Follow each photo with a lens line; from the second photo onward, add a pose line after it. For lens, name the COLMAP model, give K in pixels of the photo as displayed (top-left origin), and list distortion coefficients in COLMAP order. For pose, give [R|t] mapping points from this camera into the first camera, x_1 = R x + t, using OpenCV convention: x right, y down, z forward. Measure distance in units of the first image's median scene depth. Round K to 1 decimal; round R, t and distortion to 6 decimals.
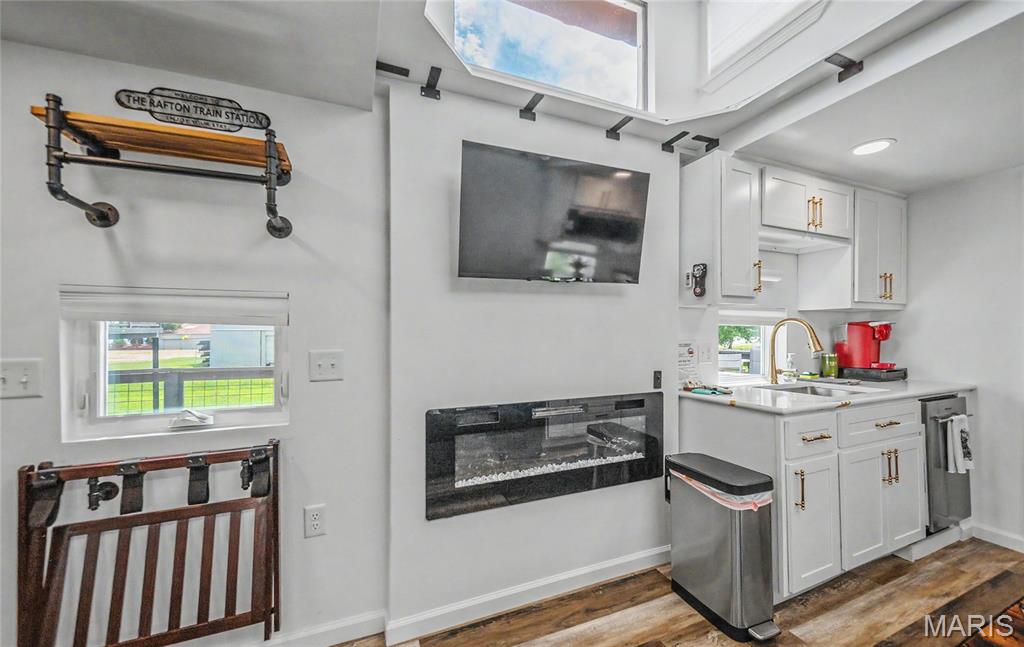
lens RADIAL K [[373.5, 0, 513.5], [0, 373.5, 331.9], [0, 0, 1]] dist [-0.002481, -0.000921]
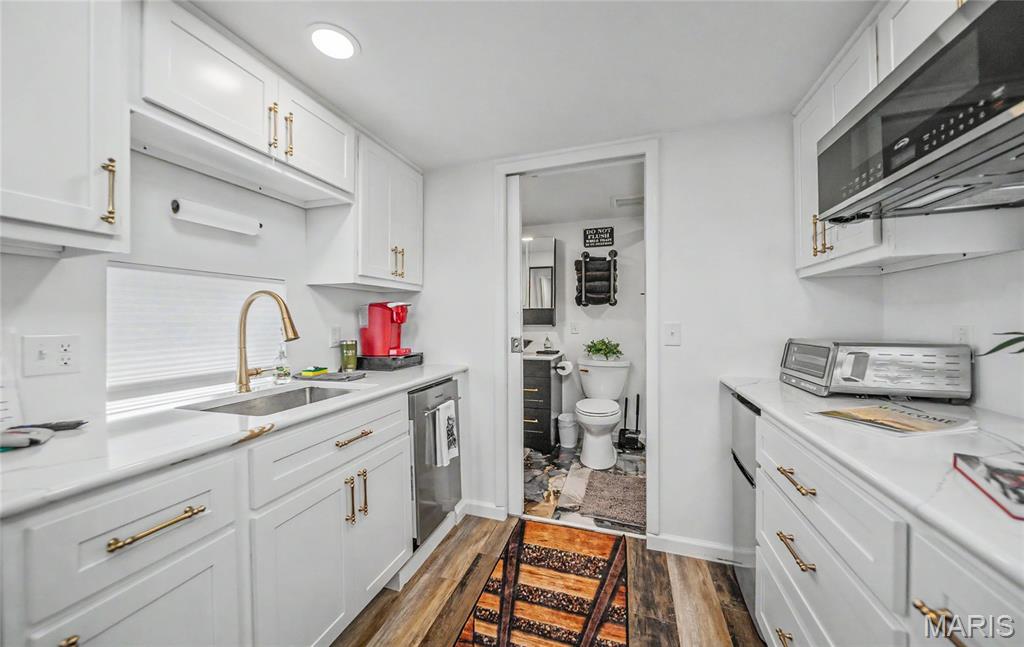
lens RADIAL K [[373.5, 0, 502.8], [0, 373.5, 320.2], [0, 0, 1]] dist [-0.002481, -0.000921]
pose [[0.649486, -0.002411, 0.760370, 0.517693], [0.002610, 0.999996, 0.000941, 0.016123], [-0.760369, 0.001374, 0.649489, 0.250891]]
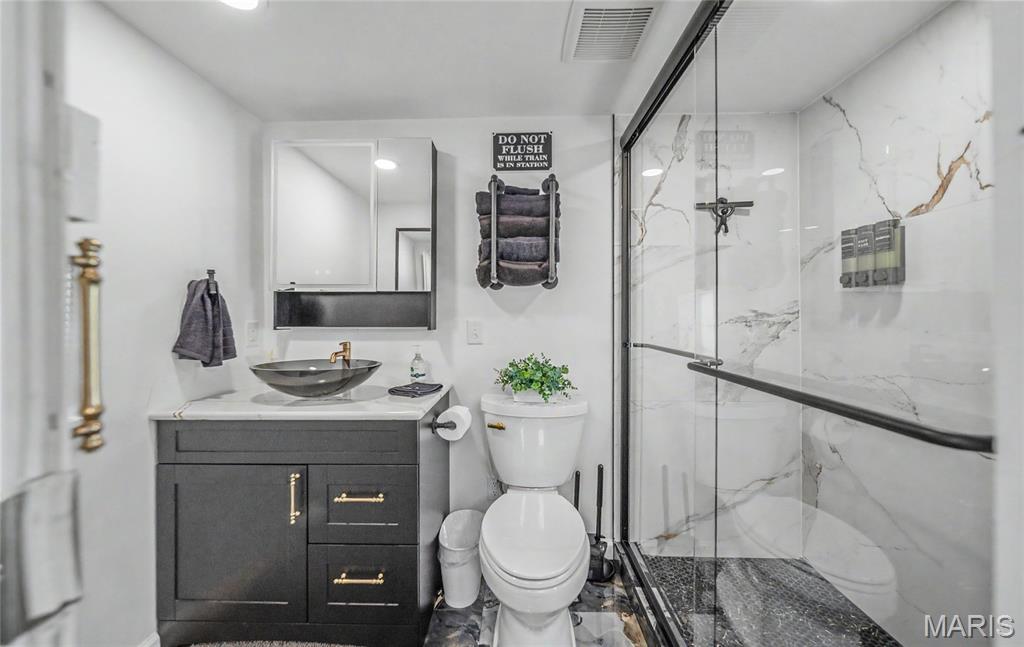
lens RADIAL K [[373.5, 0, 507.7], [0, 373.5, 320.3], [0, 0, 1]] dist [-0.002481, -0.000921]
pose [[0.388637, -0.008935, 0.921348, 0.897040], [-0.001324, 0.999947, 0.010256, 0.016672], [-0.921390, -0.005206, 0.388605, 0.480610]]
